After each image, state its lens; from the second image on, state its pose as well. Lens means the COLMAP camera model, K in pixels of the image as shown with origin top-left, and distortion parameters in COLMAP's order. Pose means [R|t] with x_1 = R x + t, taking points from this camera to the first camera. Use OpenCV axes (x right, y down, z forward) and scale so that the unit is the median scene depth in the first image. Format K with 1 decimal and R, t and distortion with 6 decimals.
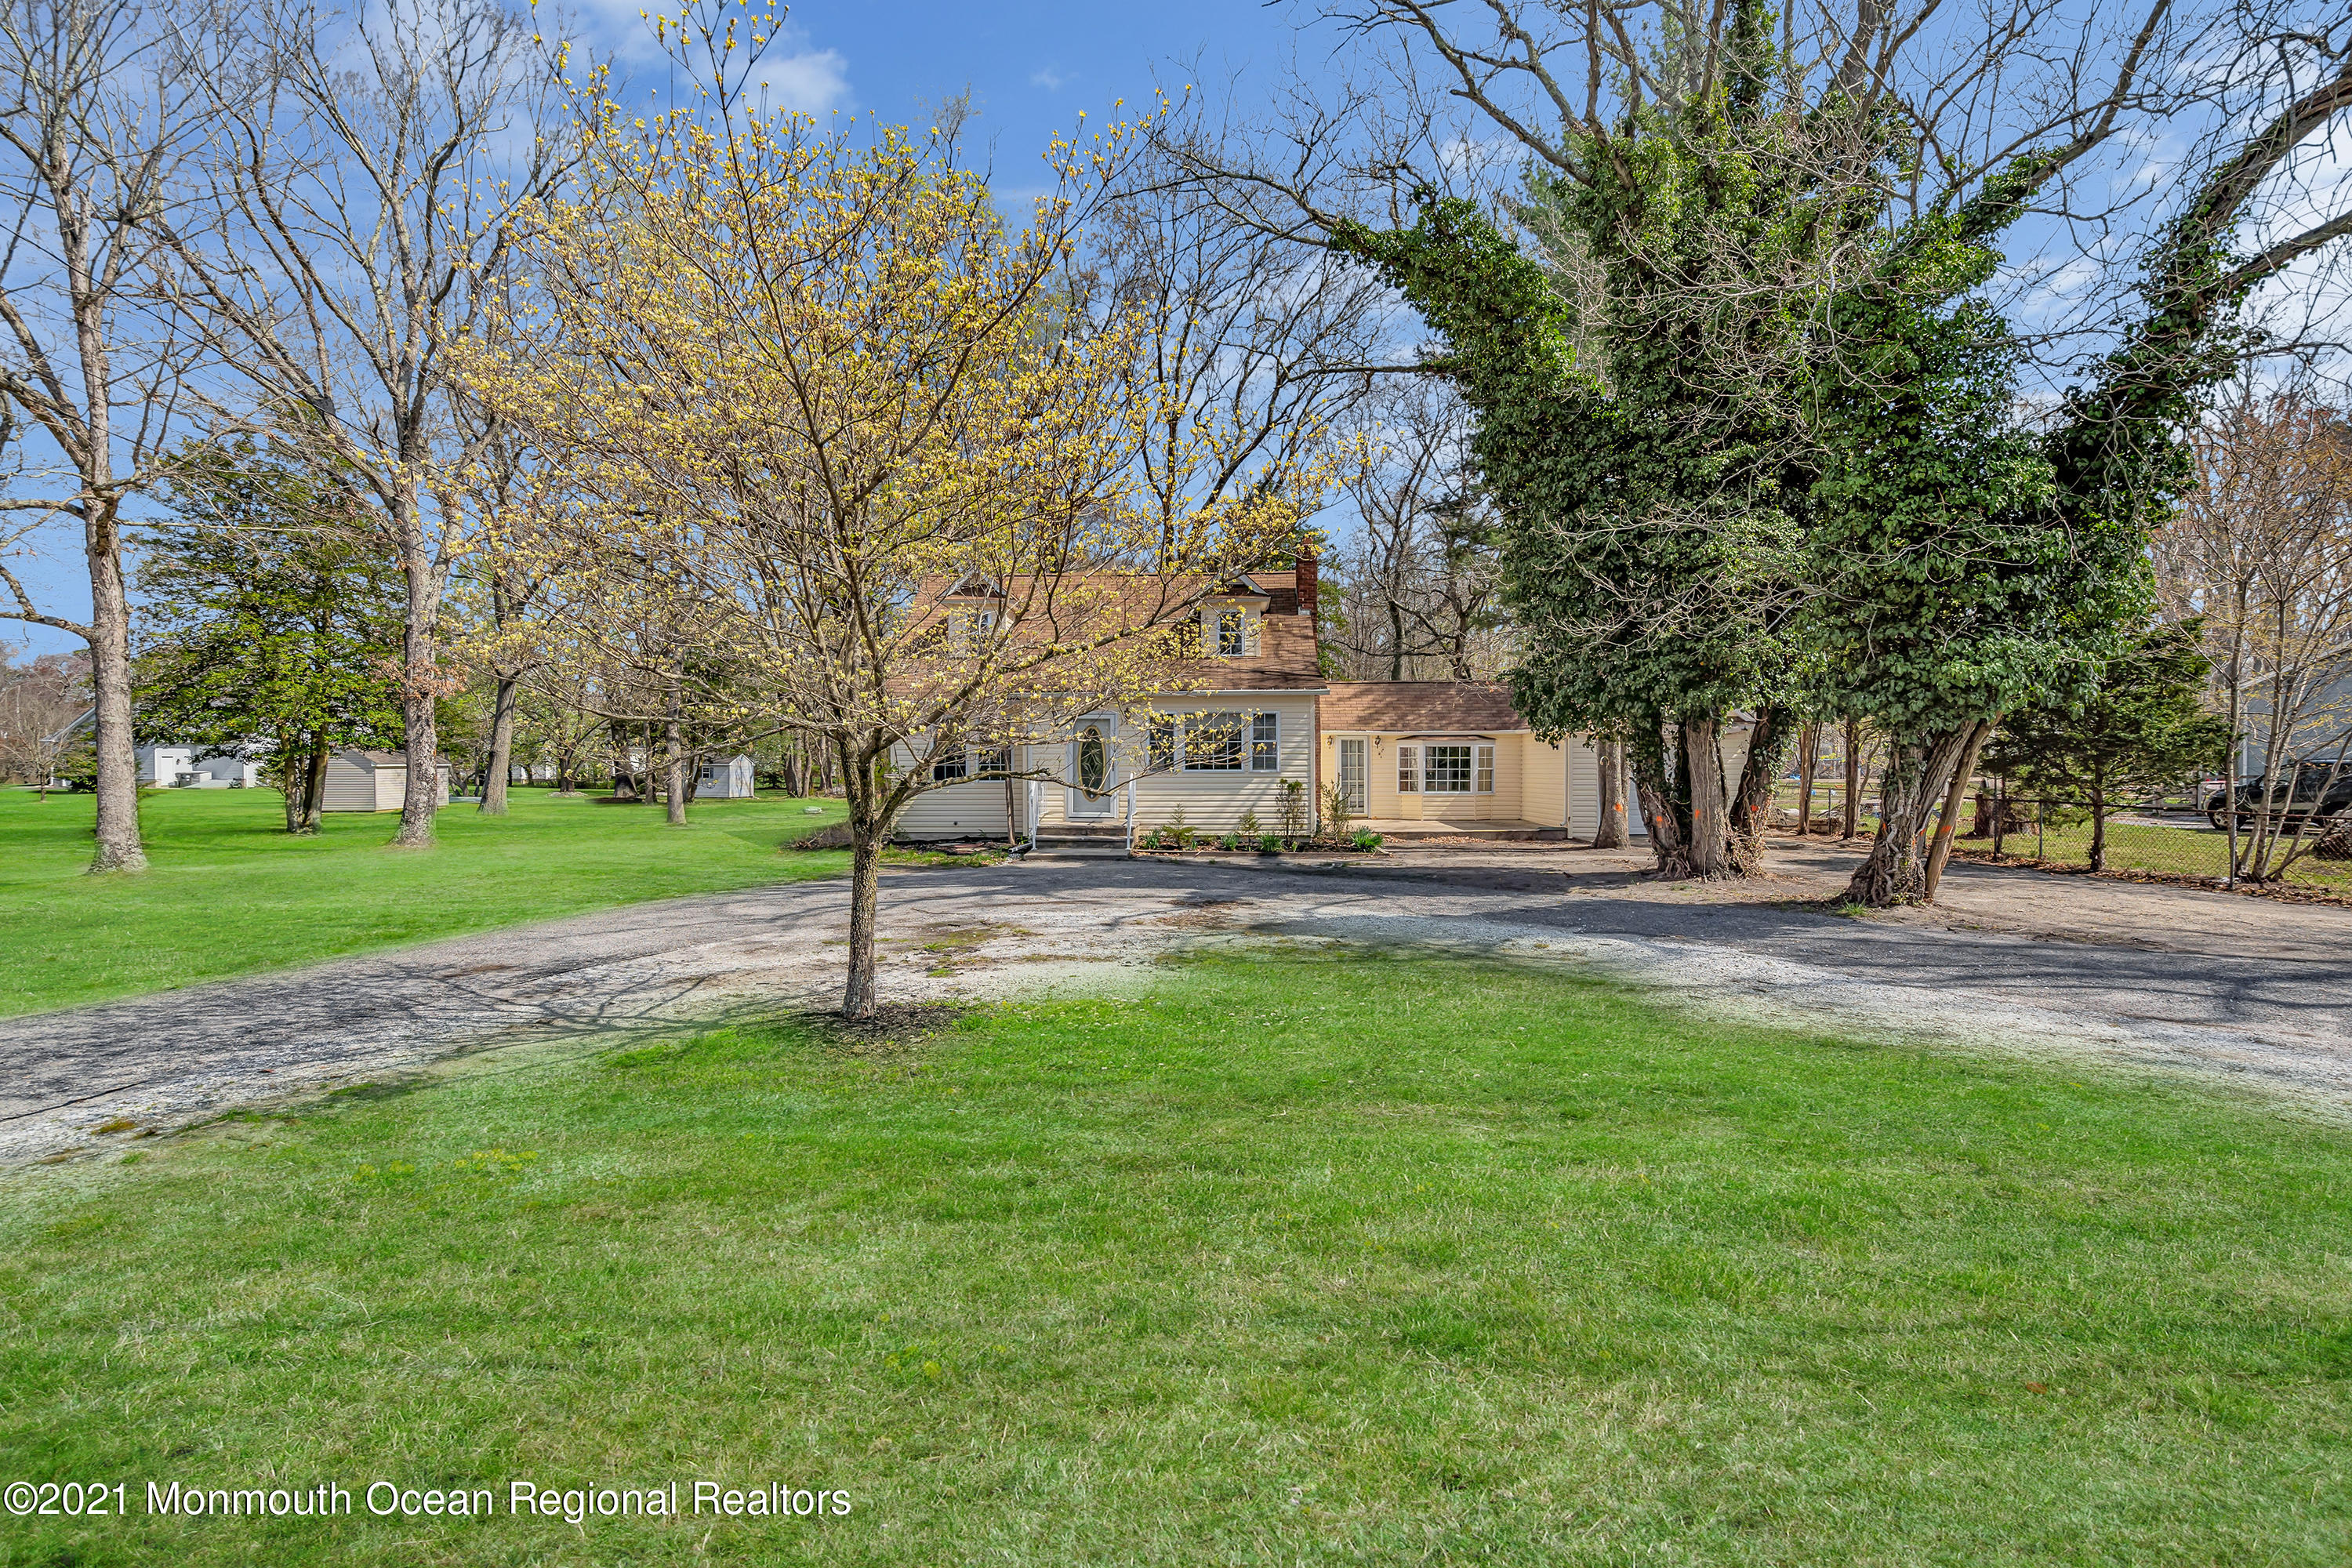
lens RADIAL K [[1060.7, 0, 1175.3], [0, 1060.7, 787.7], [0, 0, 1]] dist [-0.003359, 0.000727]
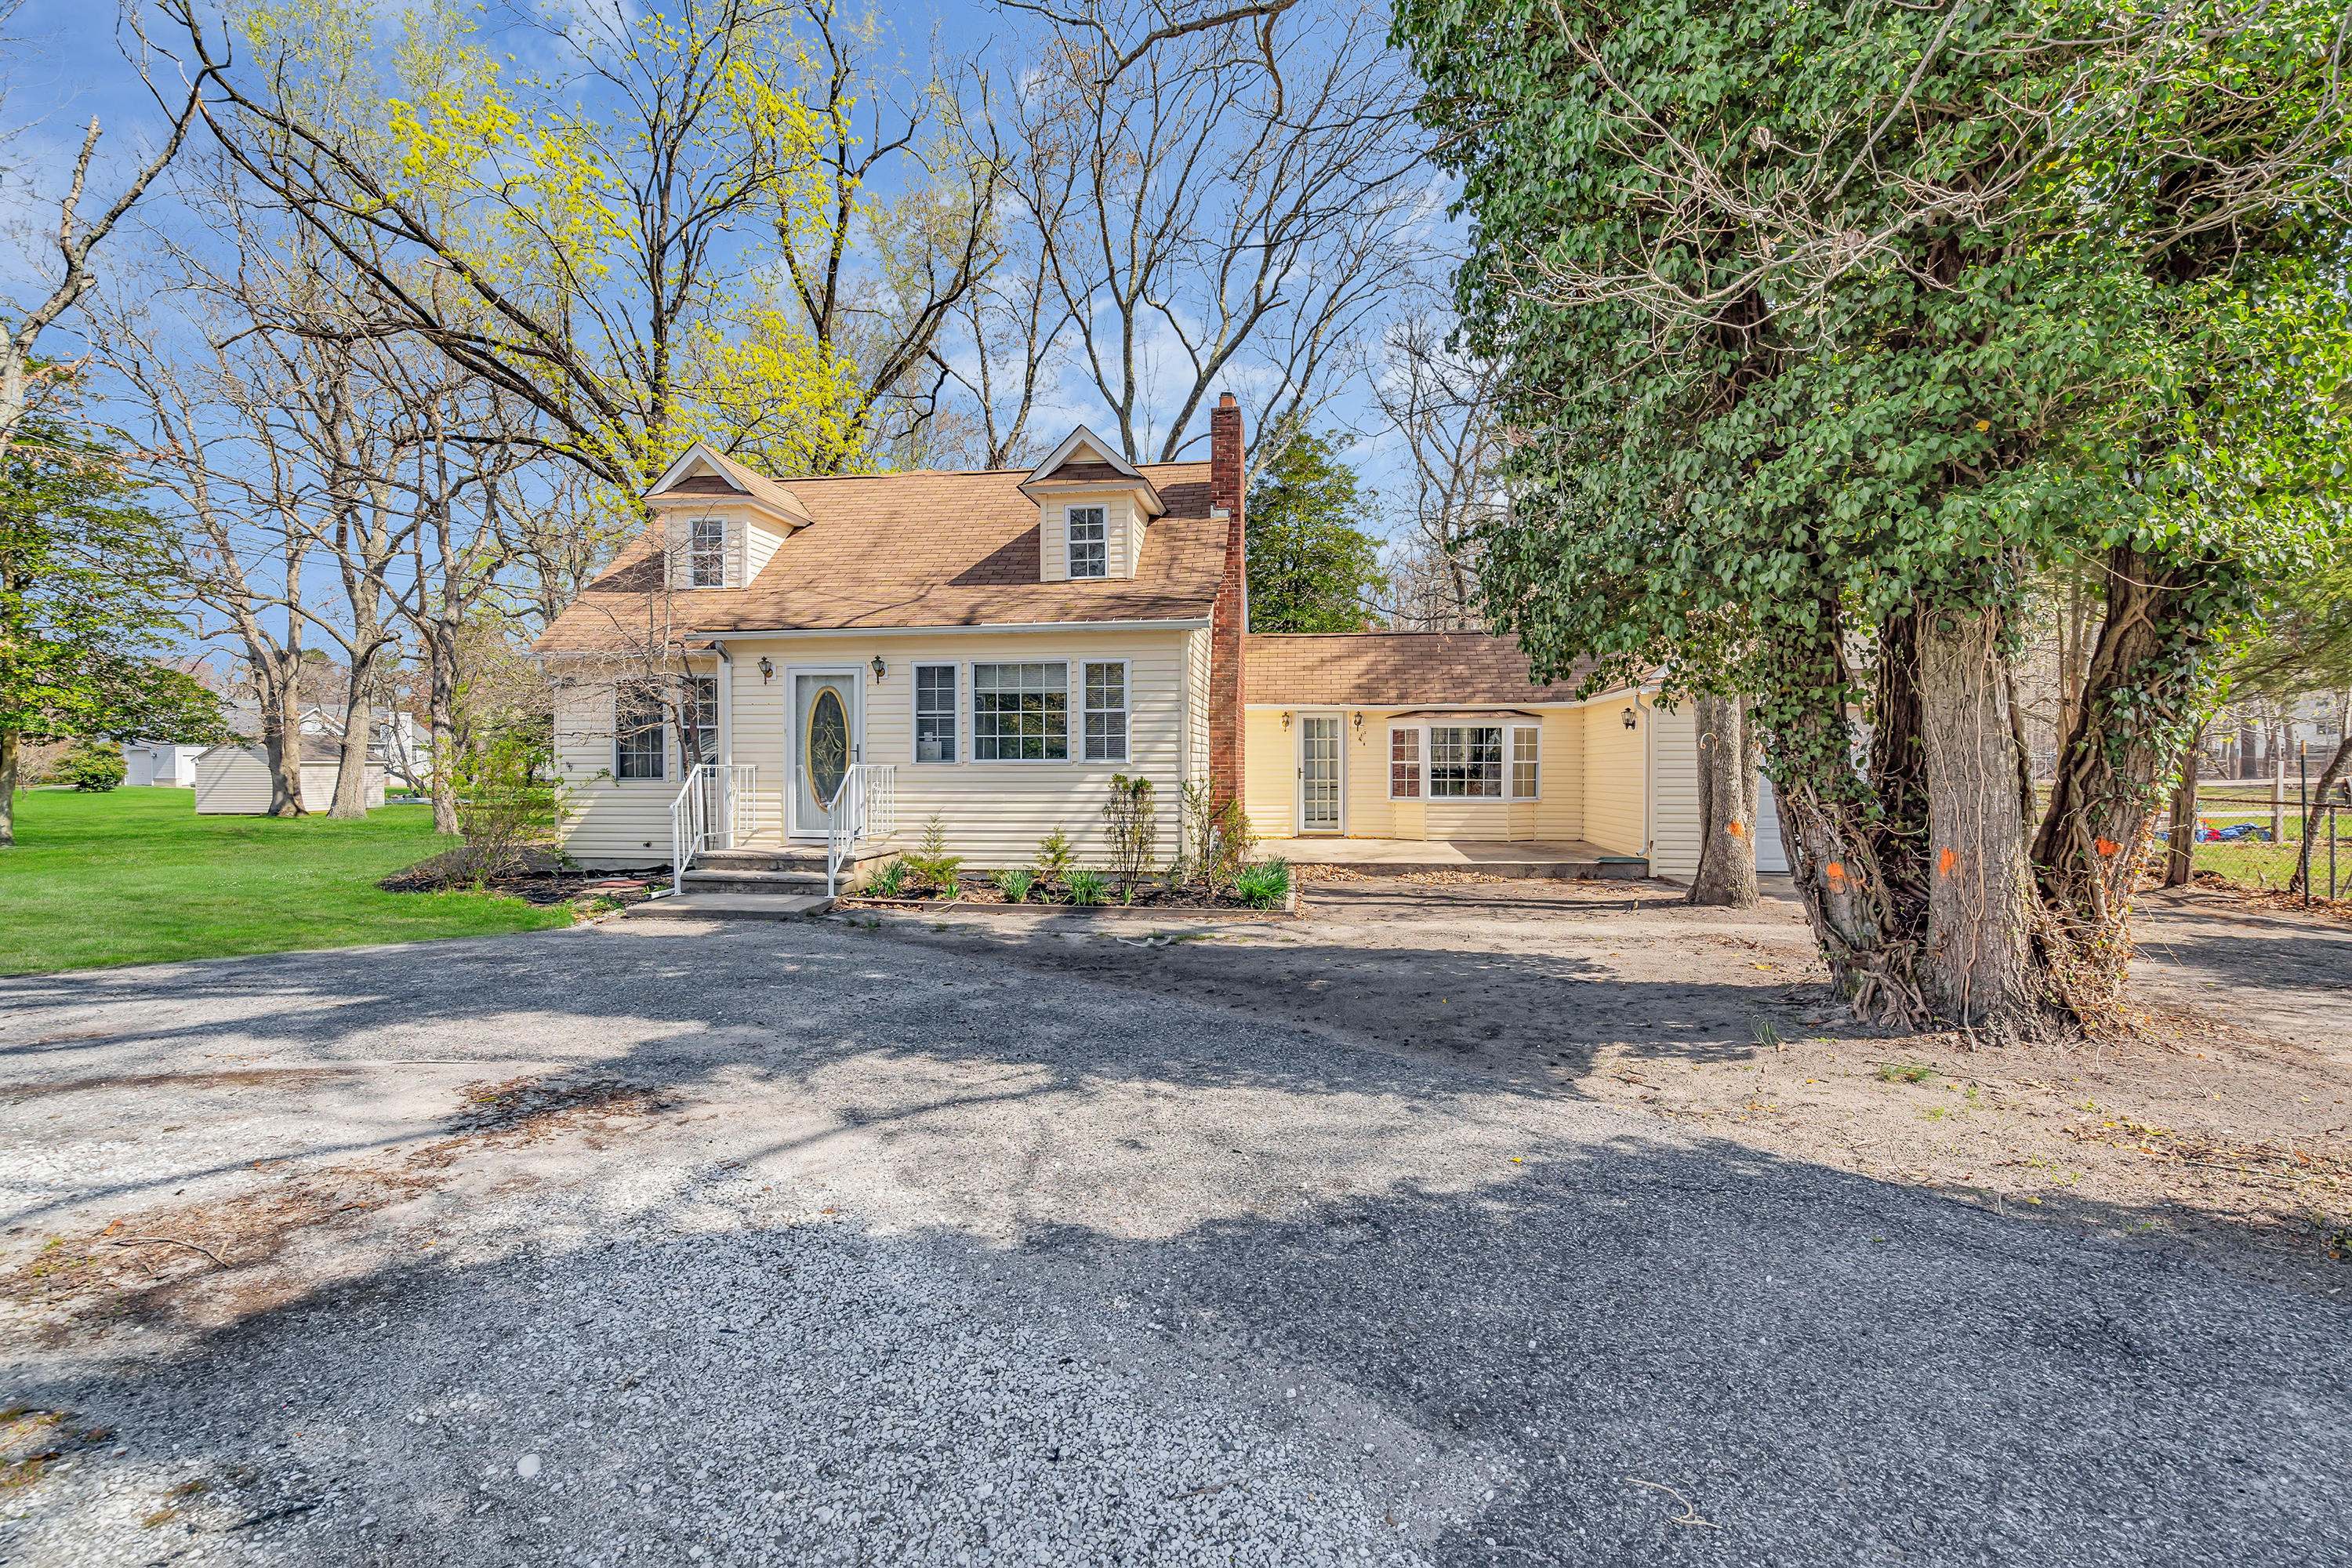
lens RADIAL K [[1060.7, 0, 1176.1], [0, 1060.7, 781.7], [0, 0, 1]] dist [-0.003359, 0.000727]
pose [[0.995150, 0.002529, -0.098340, 0.179765], [-0.003334, 0.999962, -0.008015, 0.000058], [0.098316, 0.008304, 0.995121, 0.418194]]
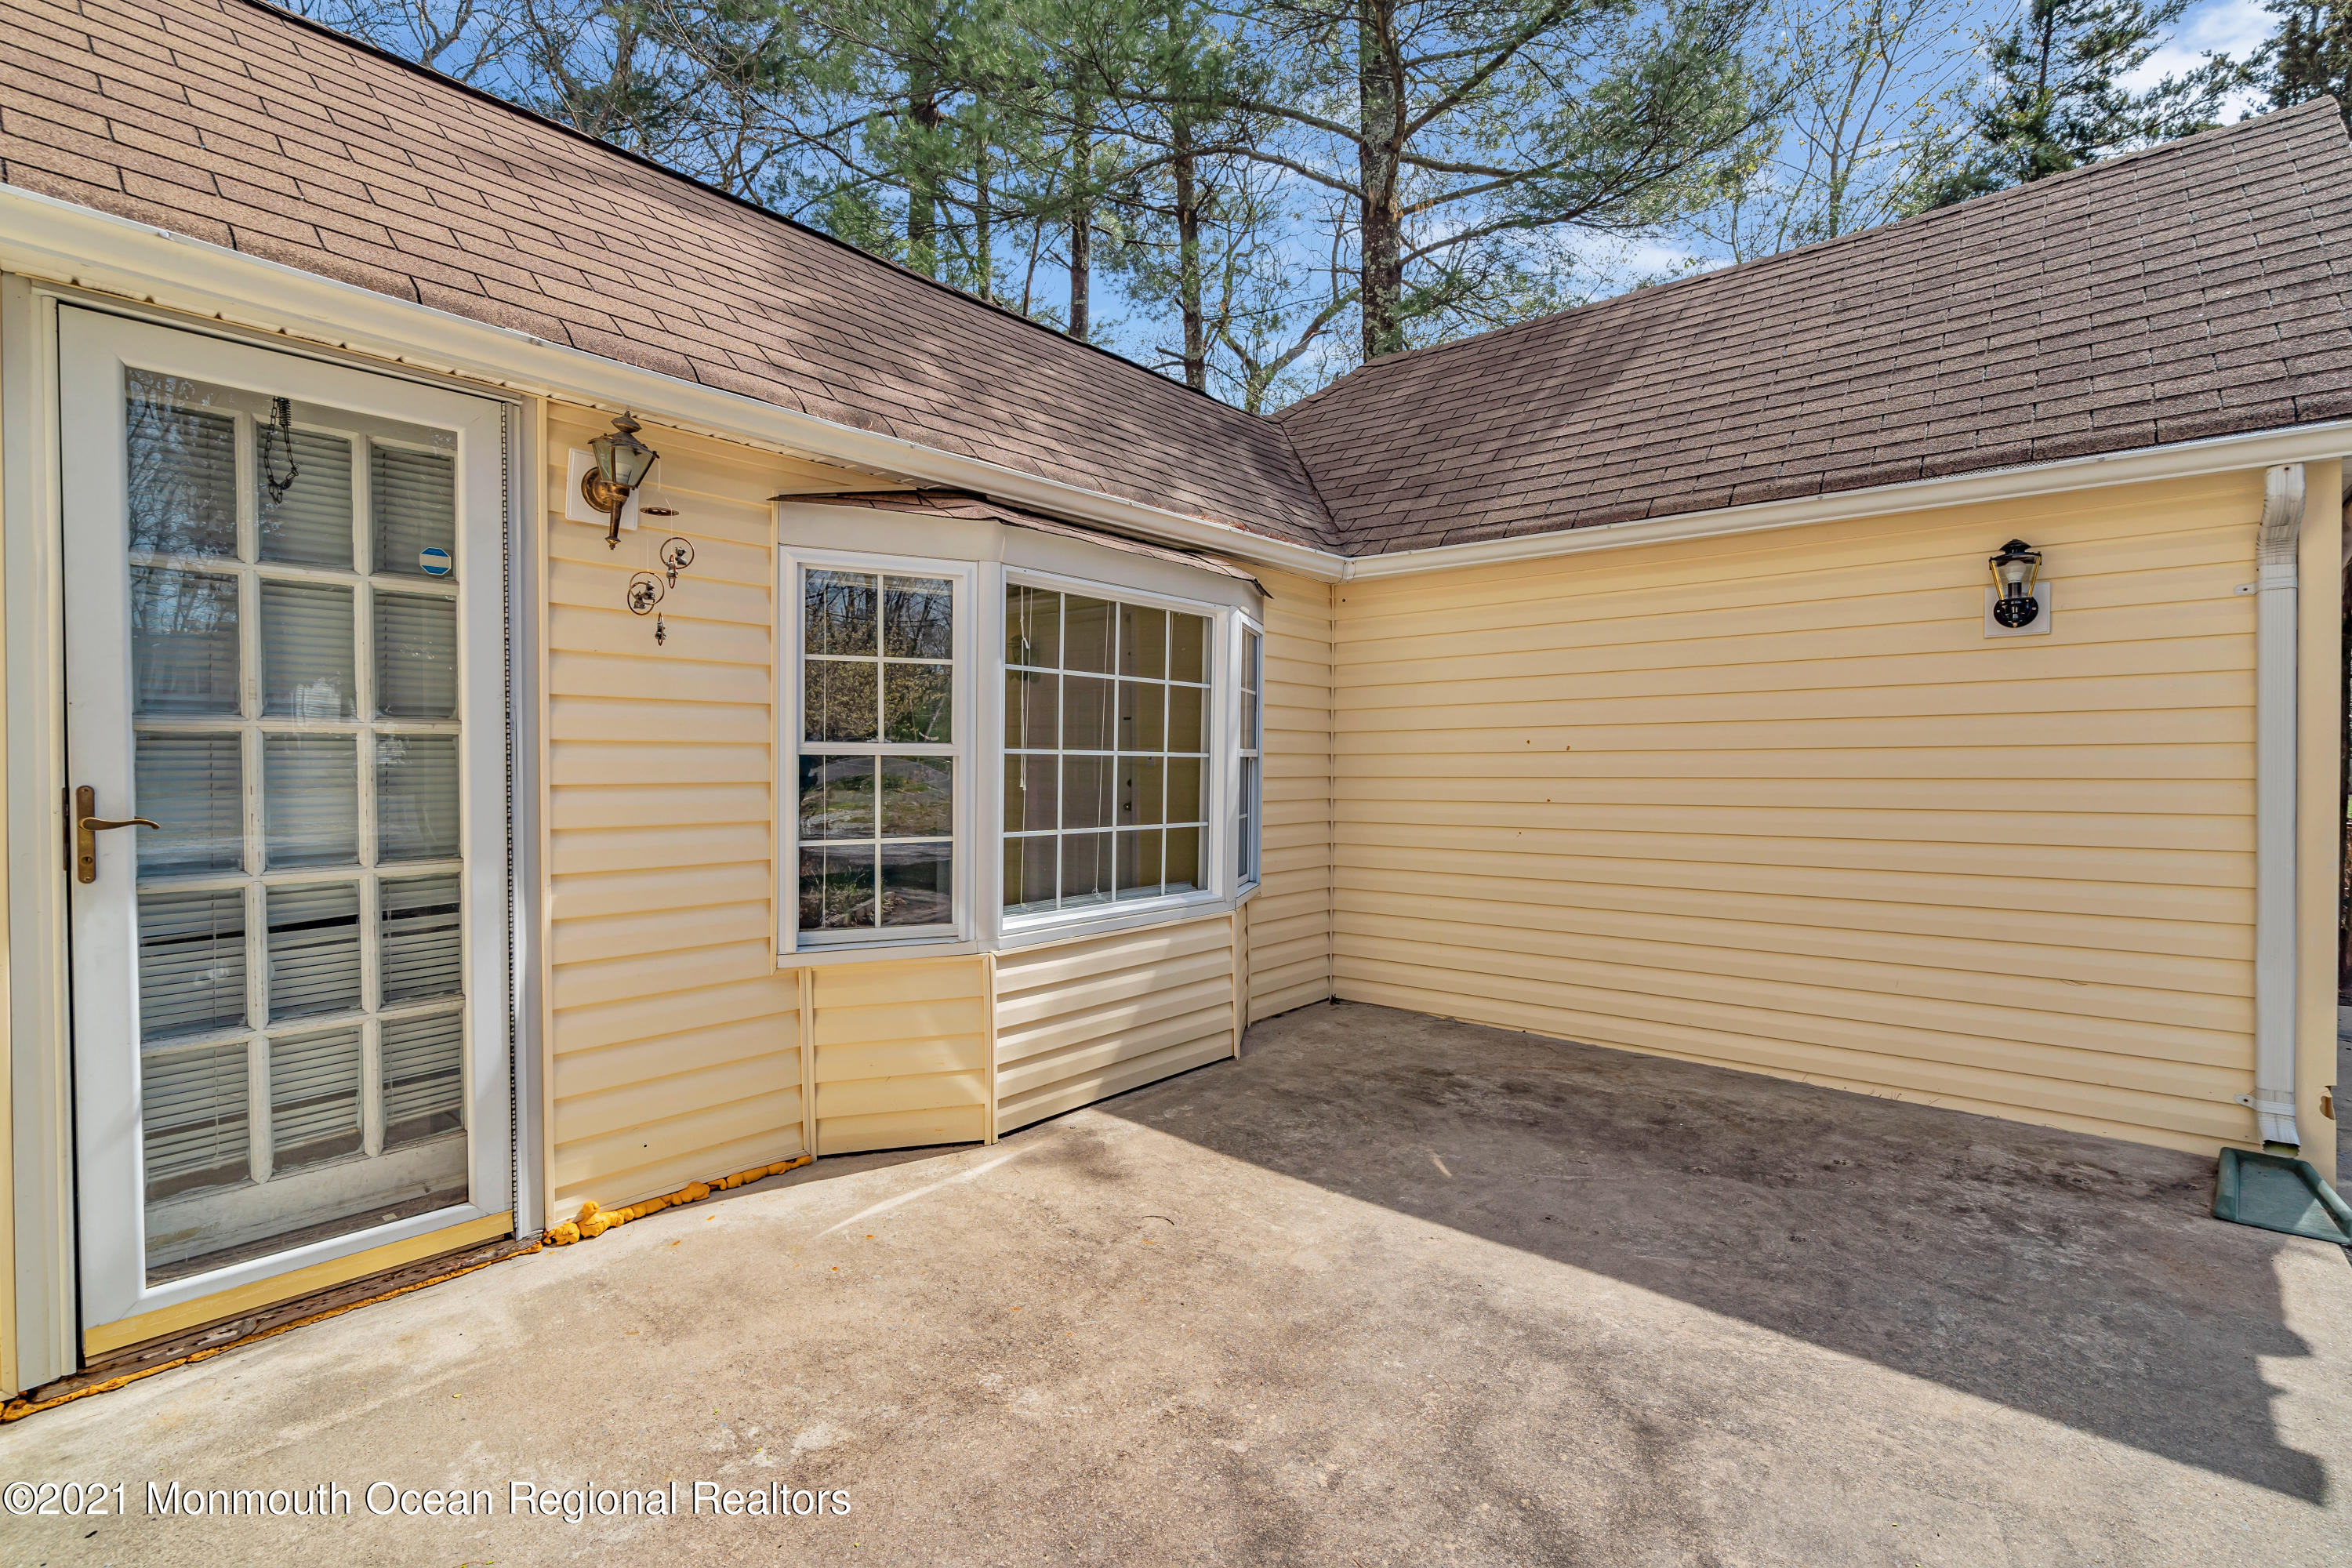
lens RADIAL K [[1060.7, 0, 1171.5], [0, 1060.7, 781.3], [0, 0, 1]] dist [-0.003359, 0.000727]
pose [[0.620484, -0.012154, 0.784125, 0.179979], [0.013013, 0.999902, 0.005201, -0.017590], [-0.784111, 0.006977, 0.620581, 1.123479]]
